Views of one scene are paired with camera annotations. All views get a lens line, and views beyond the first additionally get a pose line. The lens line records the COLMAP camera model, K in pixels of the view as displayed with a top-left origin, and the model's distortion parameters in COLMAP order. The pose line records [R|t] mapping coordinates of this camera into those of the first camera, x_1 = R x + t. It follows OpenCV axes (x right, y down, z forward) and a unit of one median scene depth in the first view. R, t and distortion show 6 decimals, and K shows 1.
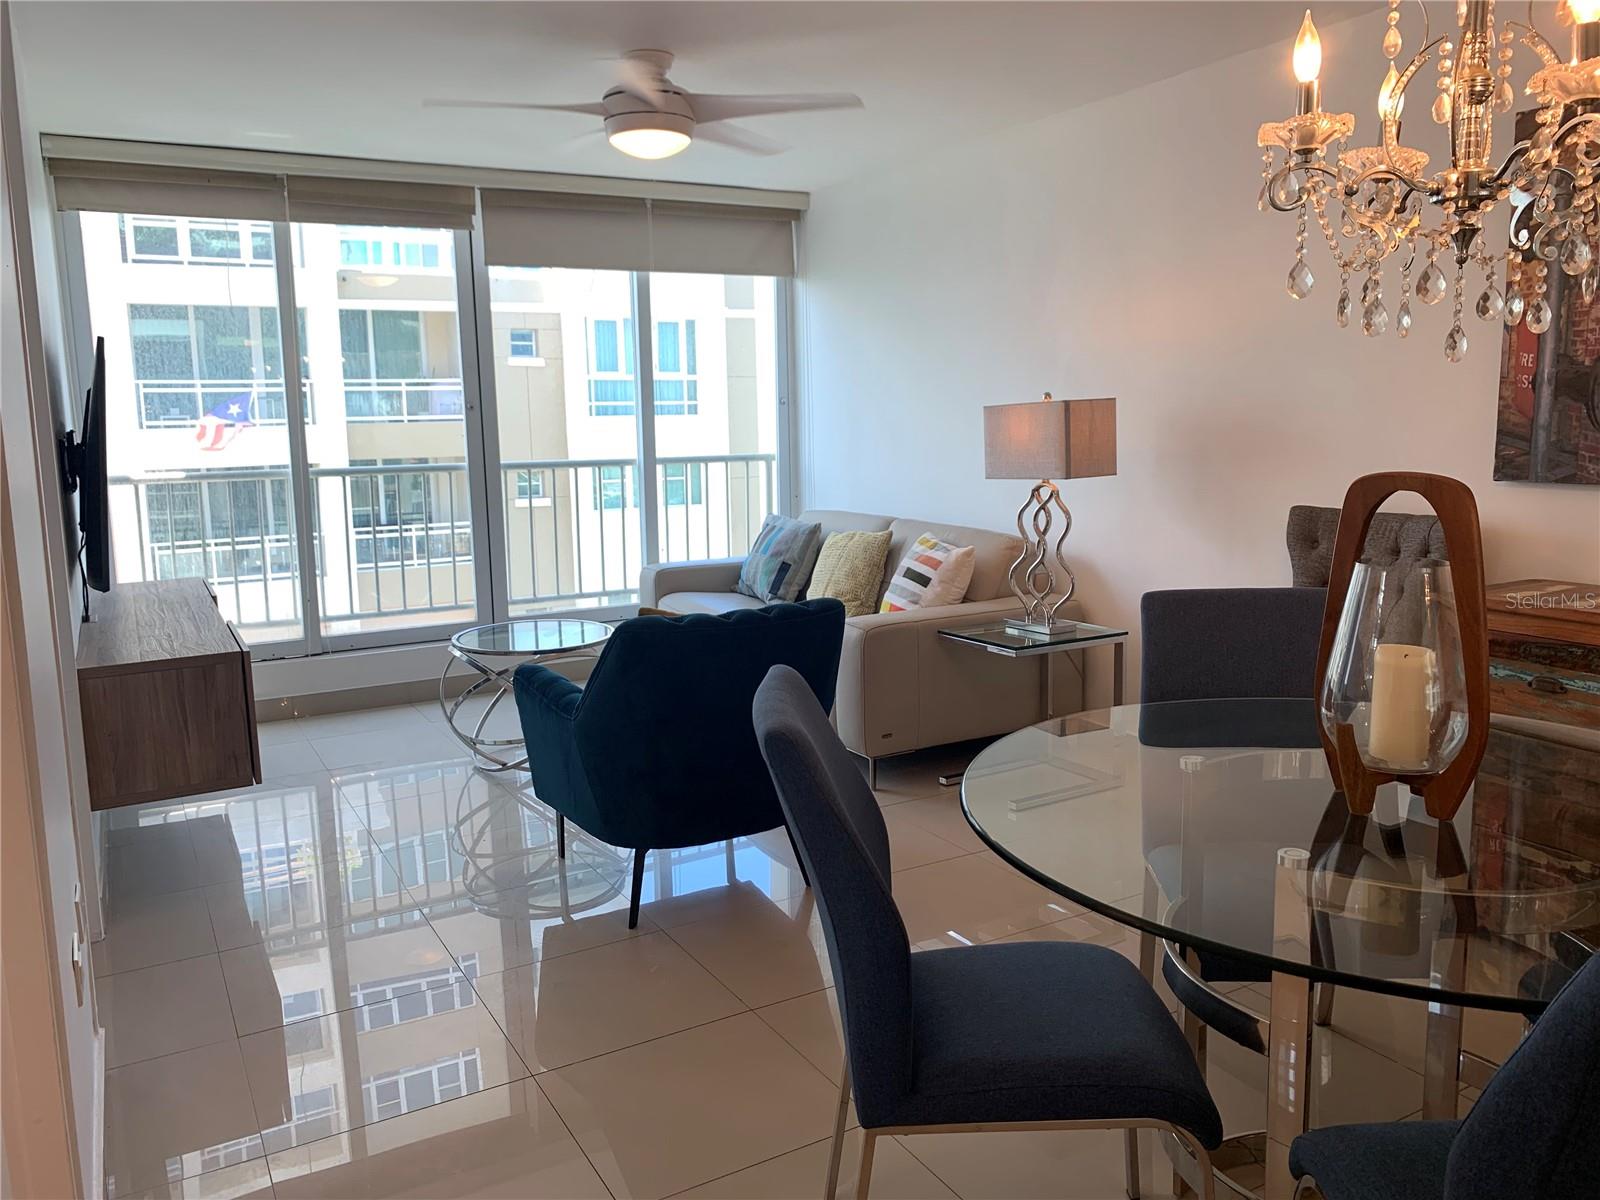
lens RADIAL K [[1219.0, 0, 798.8], [0, 1219.0, 584.0], [0, 0, 1]] dist [0.043918, -0.047549]
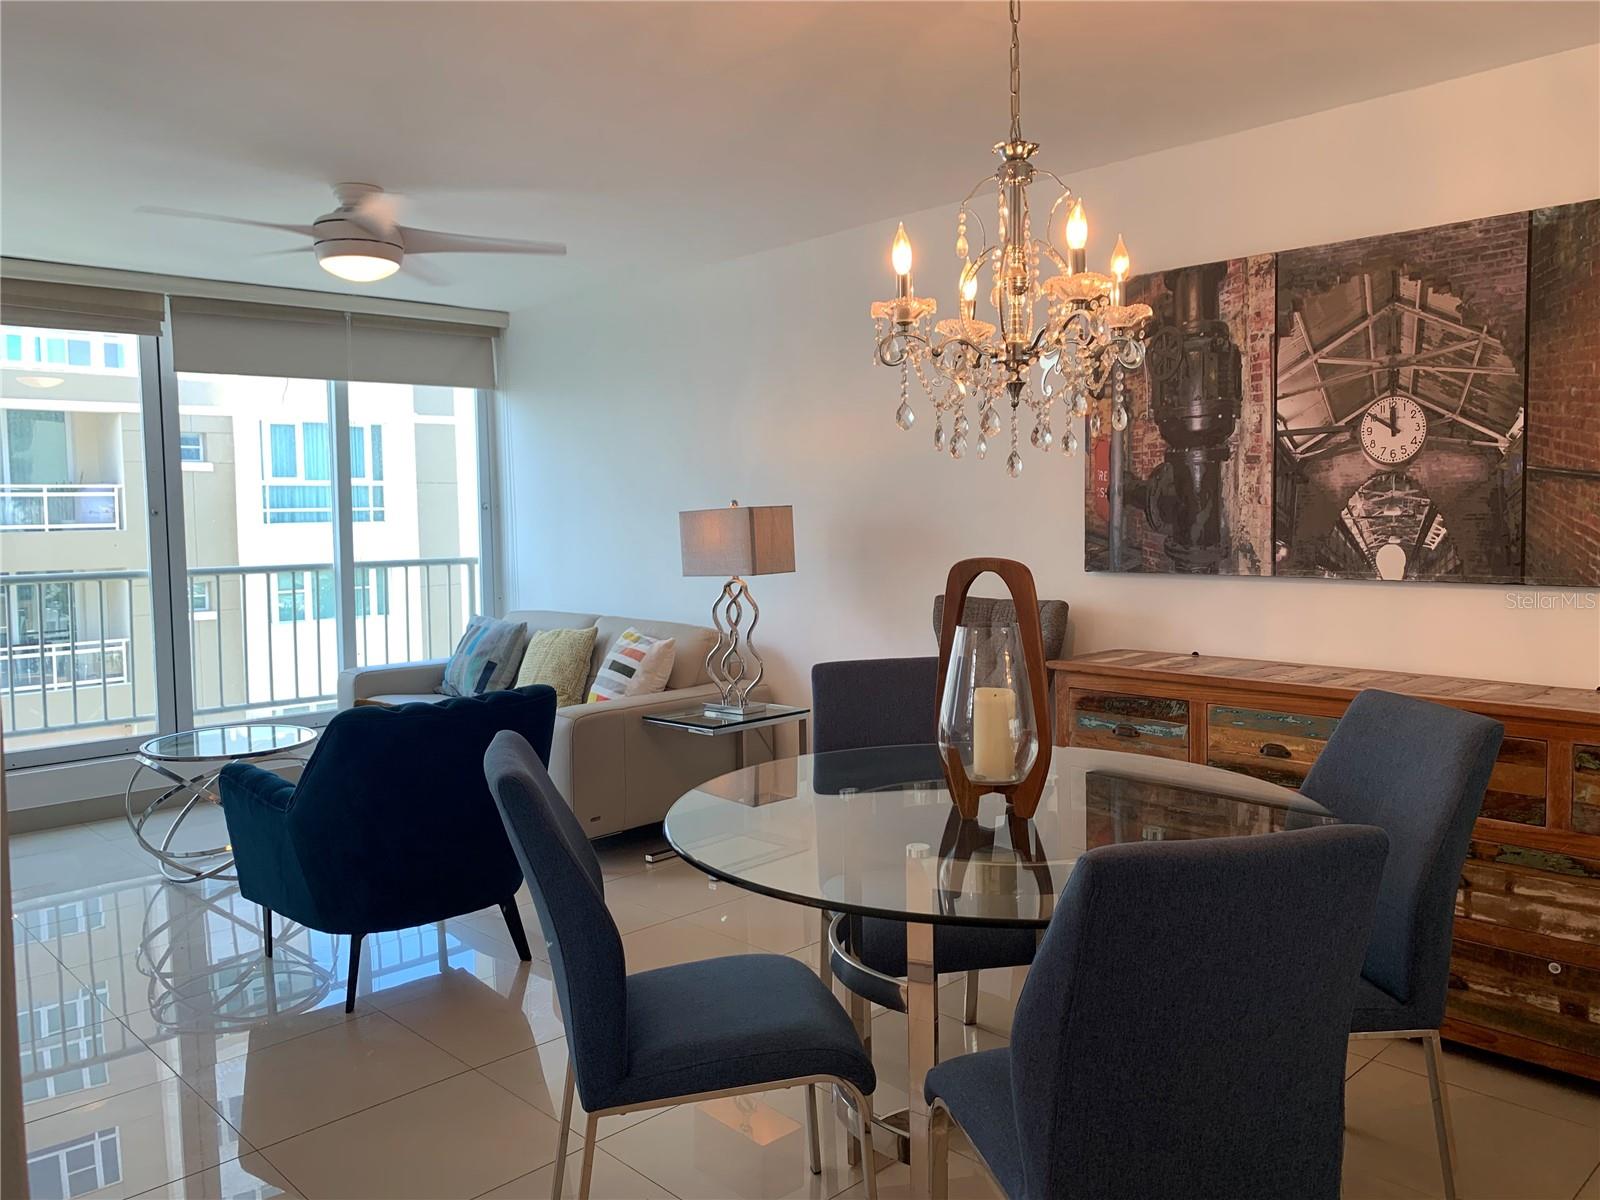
lens RADIAL K [[1219.0, 0, 807.0], [0, 1219.0, 586.1], [0, 0, 1]] dist [0.043918, -0.047549]
pose [[0.968582, -0.013706, 0.248315, -0.010806], [0.035002, 0.996054, -0.081550, 0.015170], [-0.246217, 0.087679, 0.965241, -0.085932]]
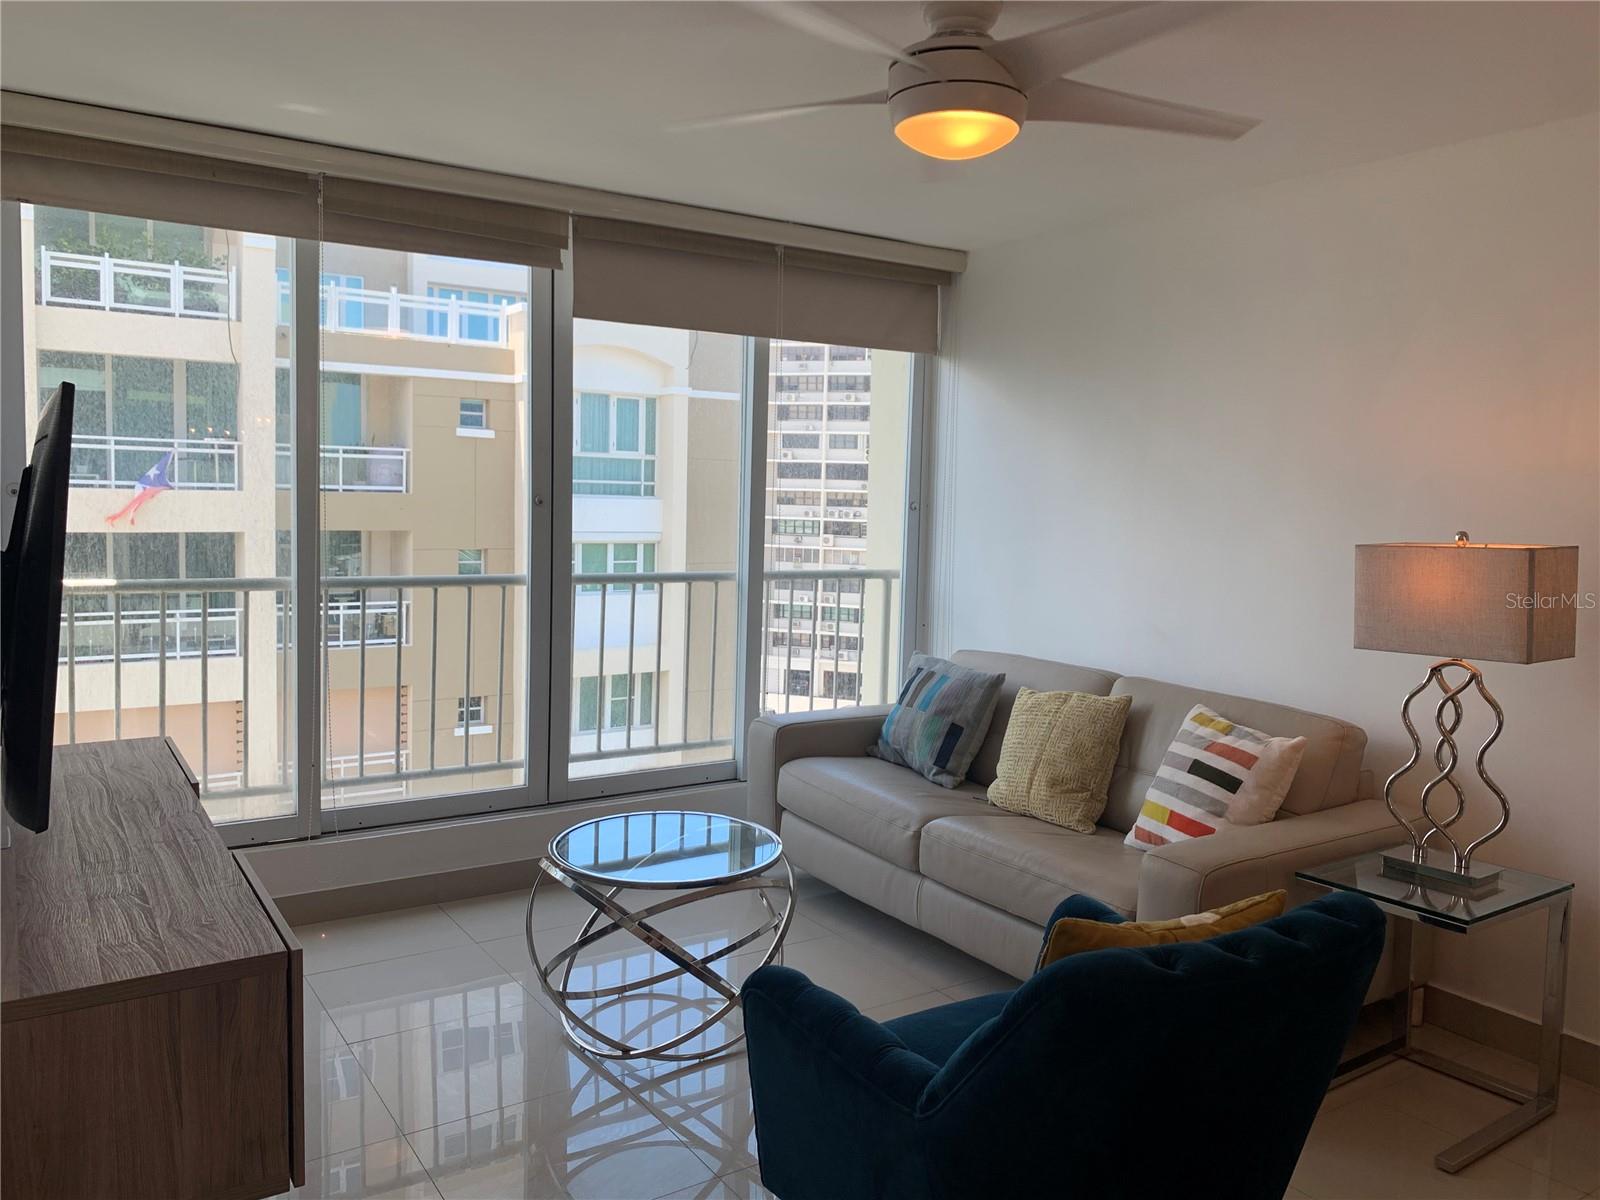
lens RADIAL K [[1219.0, 0, 809.1], [0, 1219.0, 582.6], [0, 0, 1]] dist [0.043918, -0.047549]
pose [[0.996306, 0.039253, 0.076373, -0.196840], [-0.033938, 0.996991, -0.069691, -0.060117], [-0.078879, 0.066841, 0.994641, 0.305192]]
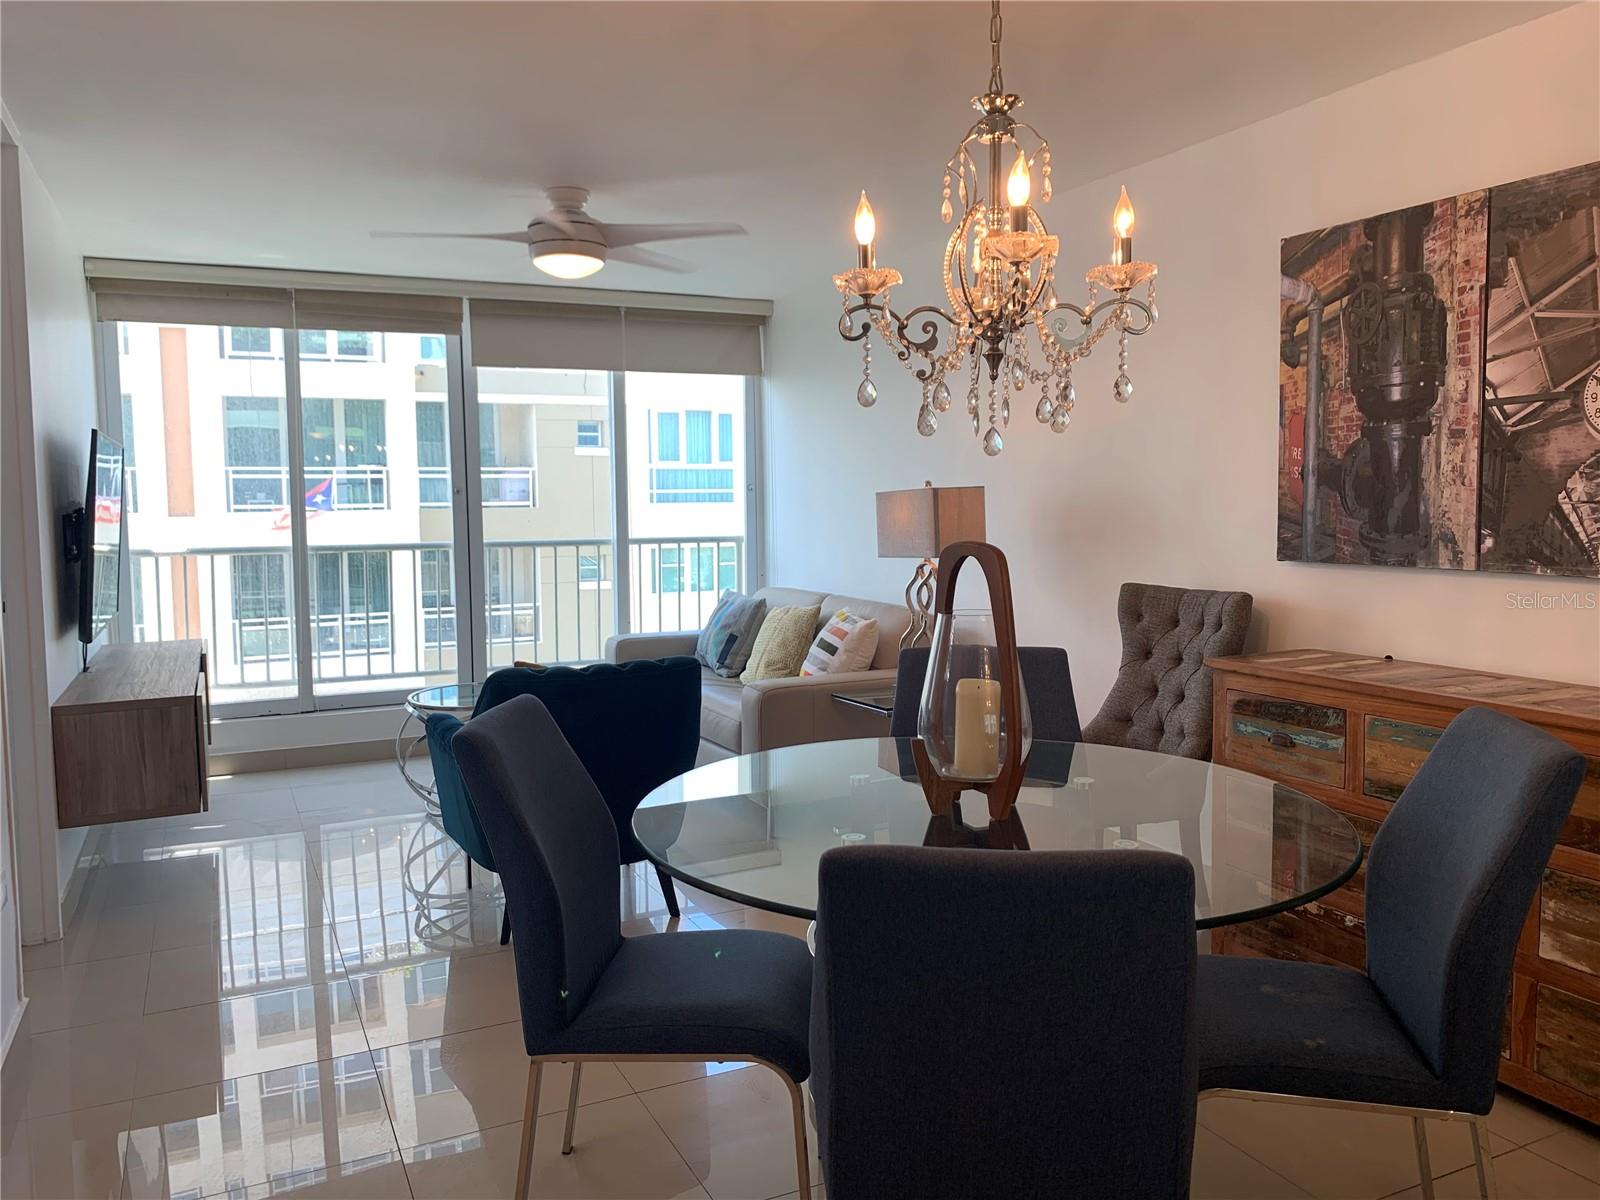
lens RADIAL K [[1219.0, 0, 793.4], [0, 1219.0, 586.9], [0, 0, 1]] dist [0.043918, -0.047549]
pose [[0.997253, 0.012182, -0.073065, 0.147058], [-0.017249, 0.997459, -0.069121, 0.016873], [0.072038, 0.070191, 0.994929, -0.095252]]
